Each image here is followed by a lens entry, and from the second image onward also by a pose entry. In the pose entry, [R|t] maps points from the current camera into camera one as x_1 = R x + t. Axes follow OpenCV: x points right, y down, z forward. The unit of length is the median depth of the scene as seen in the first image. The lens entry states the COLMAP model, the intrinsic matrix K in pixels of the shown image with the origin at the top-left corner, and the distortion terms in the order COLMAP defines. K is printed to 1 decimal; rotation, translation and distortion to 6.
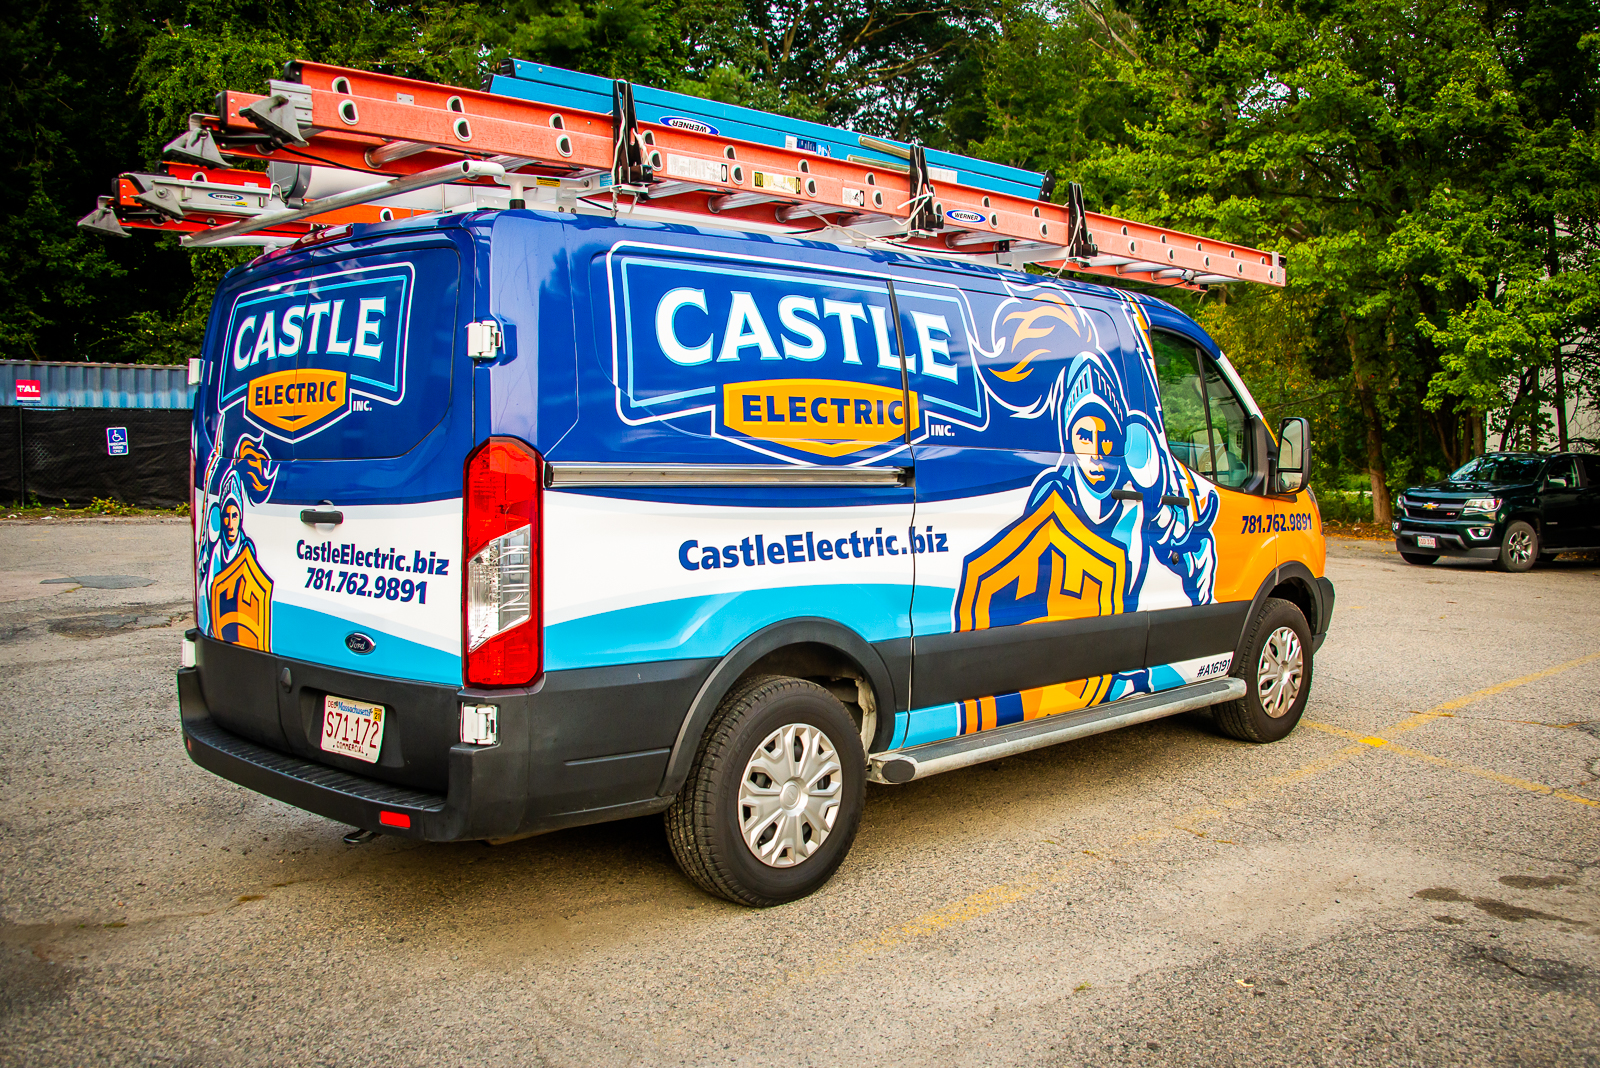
lens RADIAL K [[1415.4, 0, 903.3], [0, 1415.4, 605.0], [0, 0, 1]] dist [-0.145981, 0.045916]
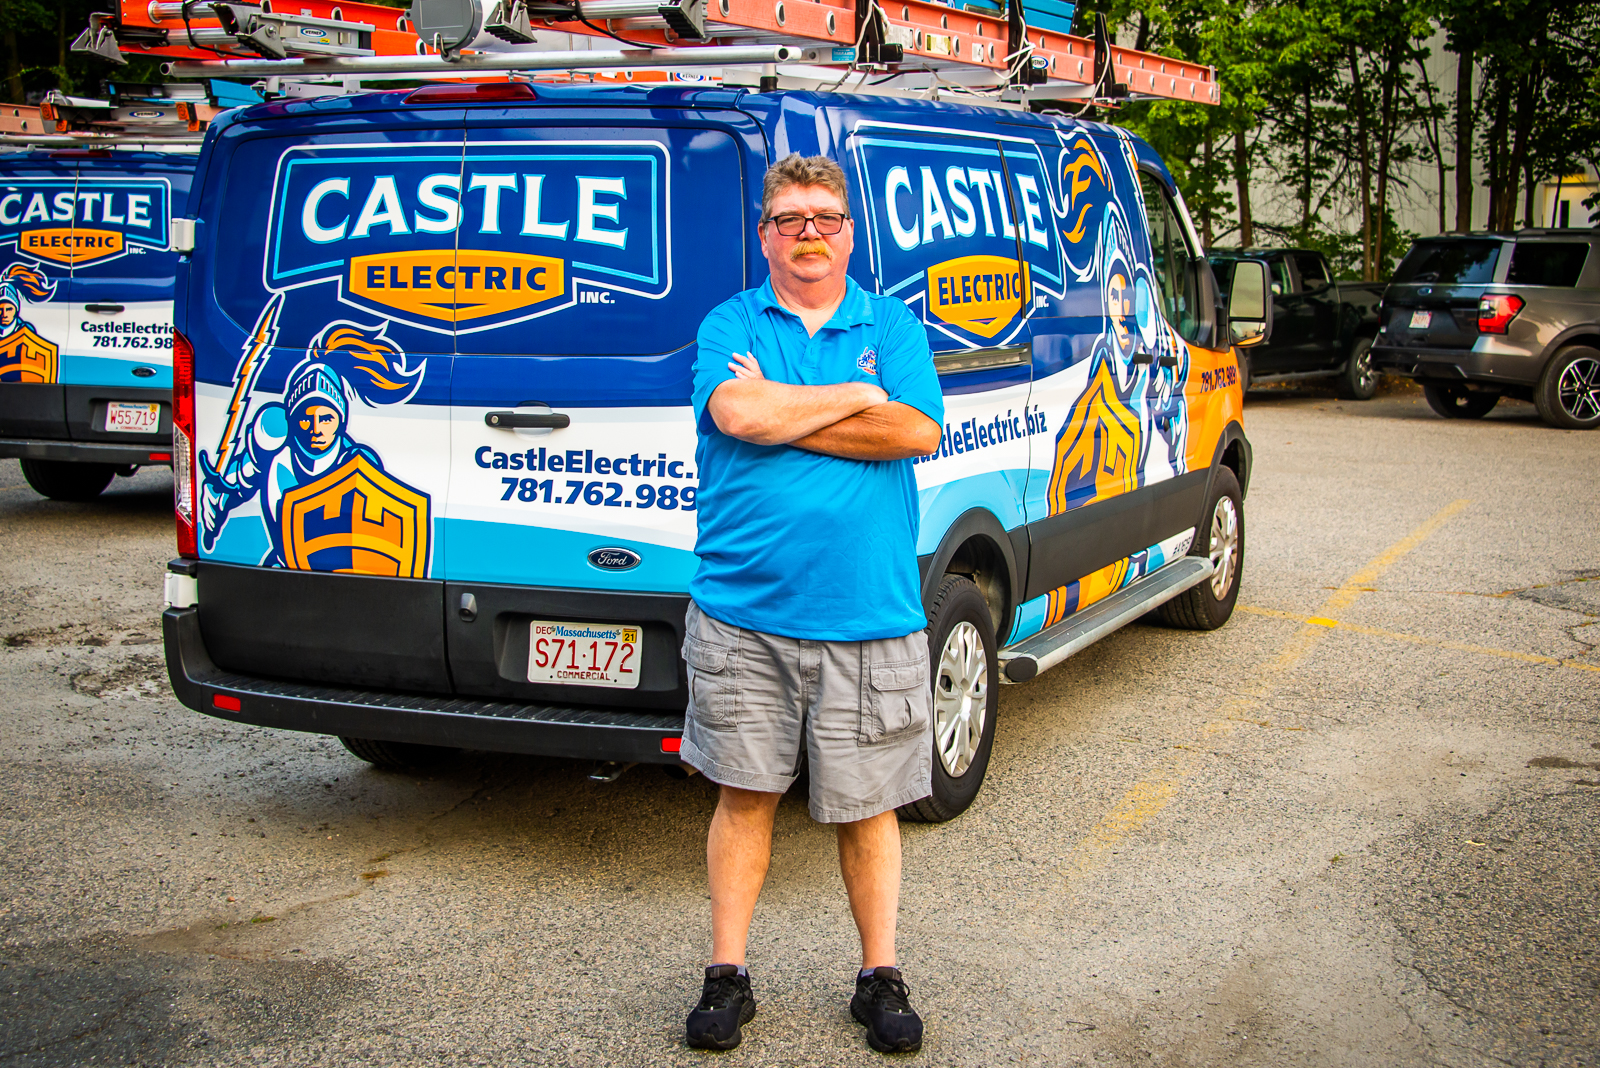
lens RADIAL K [[2181.1, 0, 811.0], [0, 2181.1, 469.3], [0, 0, 1]] dist [0.062723, 0.000000]
pose [[0.953419, -0.039265, 0.299082, -0.595888], [0.039575, 0.999204, 0.005023, -0.028541], [-0.299041, 0.007047, 0.954214, -0.352806]]
